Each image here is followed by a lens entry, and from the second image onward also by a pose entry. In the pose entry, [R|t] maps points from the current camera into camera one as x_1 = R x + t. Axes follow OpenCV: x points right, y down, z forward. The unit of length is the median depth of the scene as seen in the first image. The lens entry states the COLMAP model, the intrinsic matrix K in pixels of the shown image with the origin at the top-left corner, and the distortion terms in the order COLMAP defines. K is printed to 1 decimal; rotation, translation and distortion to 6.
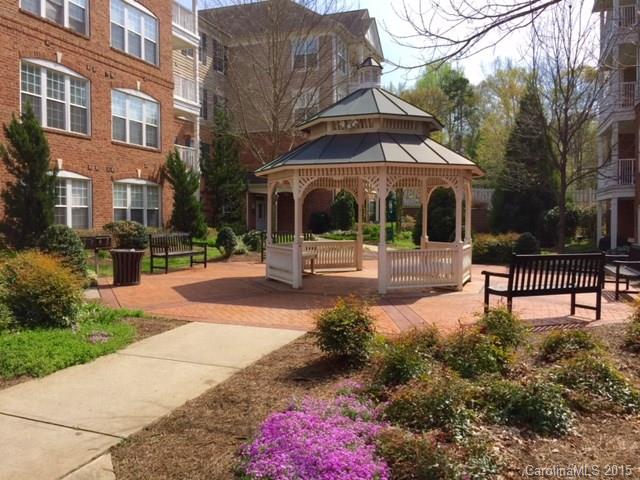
lens RADIAL K [[542.7, 0, 320.0], [0, 542.7, 240.0], [0, 0, 1]] dist [-0.000843, -0.008926]
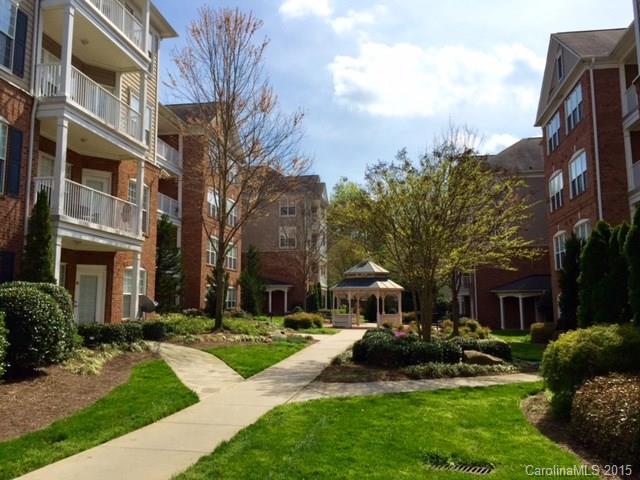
lens RADIAL K [[542.7, 0, 320.0], [0, 542.7, 240.0], [0, 0, 1]] dist [-0.000843, -0.008926]
pose [[0.981456, 0.021784, 0.190446, -0.735990], [0.010031, 0.986324, -0.164515, 0.092388], [-0.191425, 0.163375, 0.967815, -1.854644]]
